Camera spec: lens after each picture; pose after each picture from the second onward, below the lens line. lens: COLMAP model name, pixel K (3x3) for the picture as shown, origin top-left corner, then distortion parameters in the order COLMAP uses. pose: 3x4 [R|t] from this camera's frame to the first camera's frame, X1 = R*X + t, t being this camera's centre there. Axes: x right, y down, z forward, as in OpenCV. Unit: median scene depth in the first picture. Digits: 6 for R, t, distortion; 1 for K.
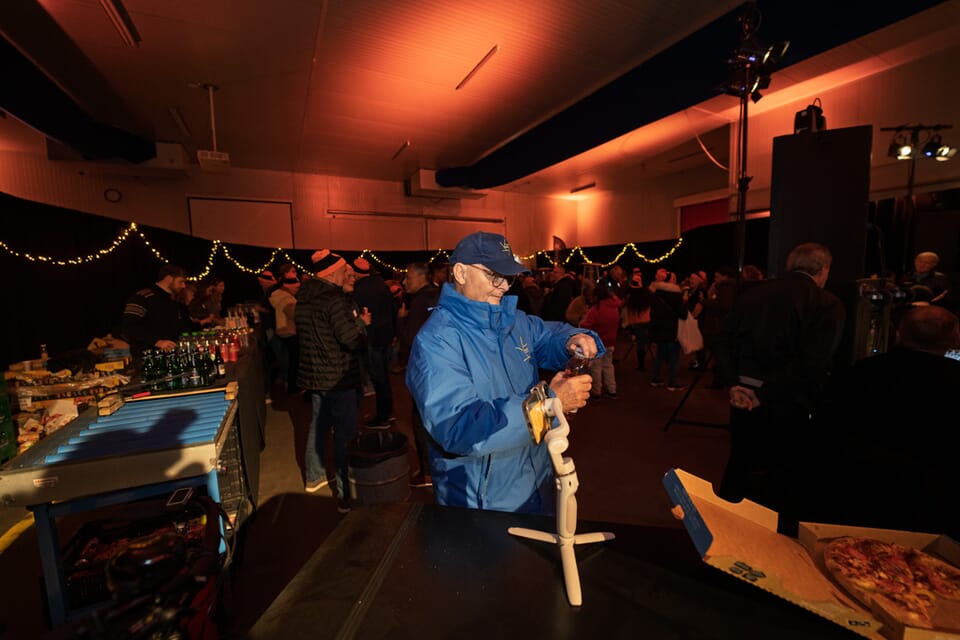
lens RADIAL K [[383.4, 0, 480.0], [0, 383.4, 320.0], [0, 0, 1]] dist [-0.025337, 0.000197]
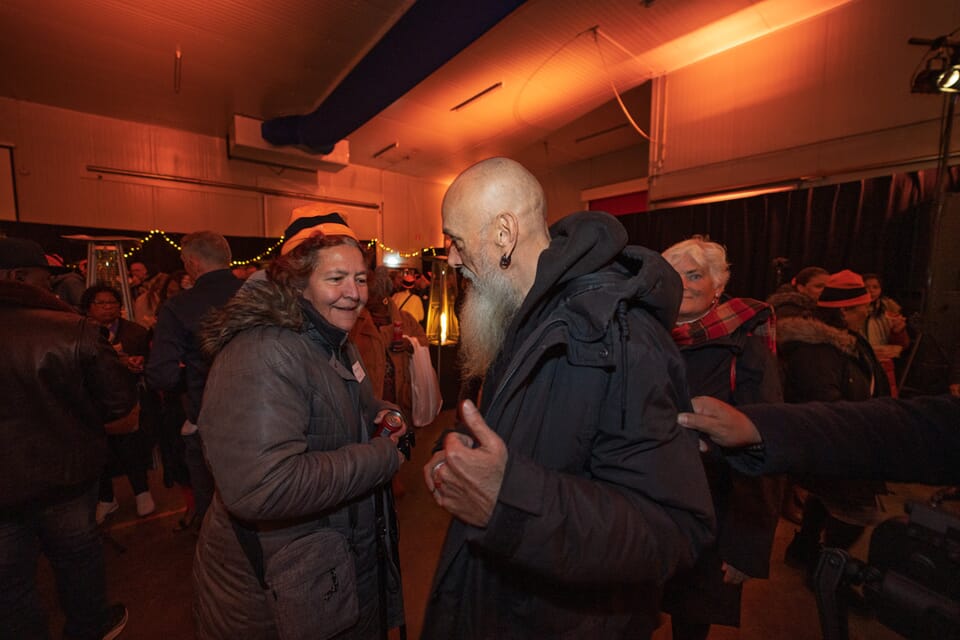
lens RADIAL K [[383.4, 0, 480.0], [0, 383.4, 320.0], [0, 0, 1]] dist [-0.025337, 0.000197]
pose [[0.978239, 0.014856, 0.206950, 0.122193], [-0.012987, 0.999862, -0.010387, -0.024910], [-0.207076, 0.007473, 0.978296, 0.226672]]
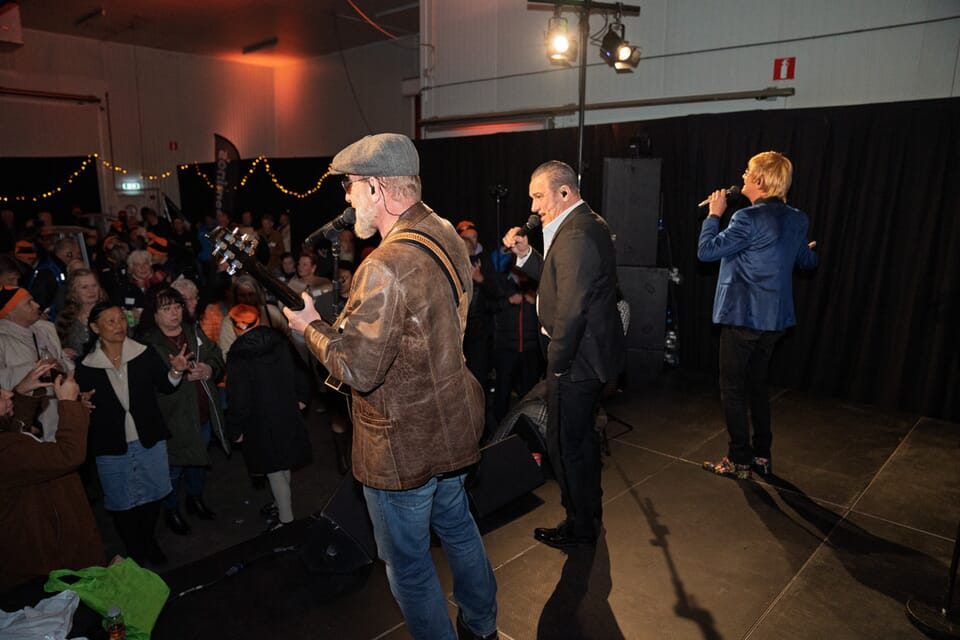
lens RADIAL K [[668.5, 0, 476.7], [0, 668.5, 323.7], [0, 0, 1]] dist [-0.127905, 0.106128]
pose [[0.942397, -0.035404, 0.332617, 0.271387], [0.004644, 0.995672, 0.092821, -0.053330], [-0.334464, -0.085929, 0.938483, 0.033510]]
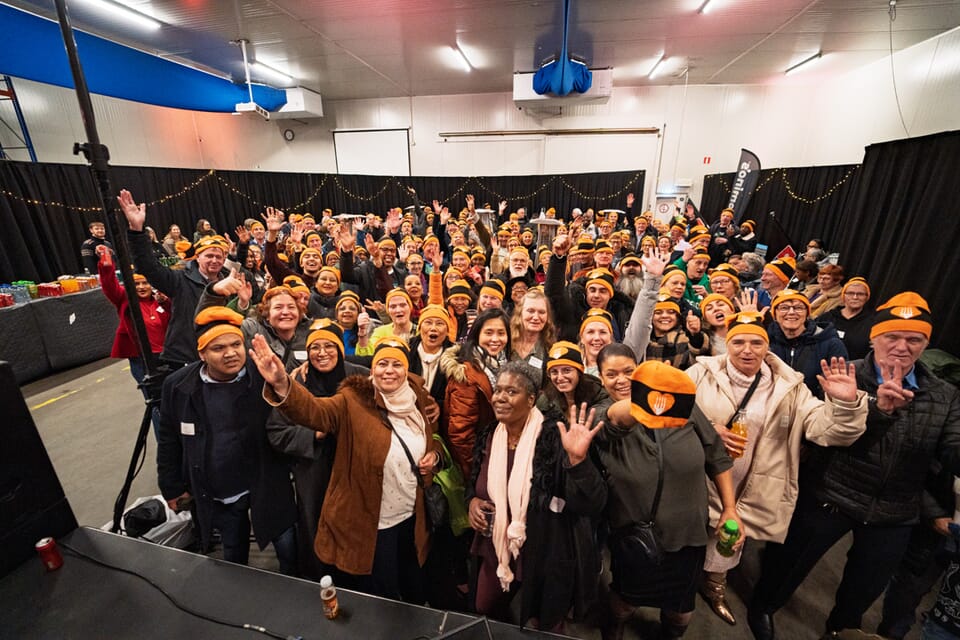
lens RADIAL K [[383.4, 0, 480.0], [0, 383.4, 320.0], [0, 0, 1]] dist [-0.025337, 0.000197]
pose [[0.782030, 0.220693, -0.582858, 0.341191], [-0.085614, 0.964380, 0.250283, -0.072772], [0.617332, -0.145828, 0.773069, 0.213867]]
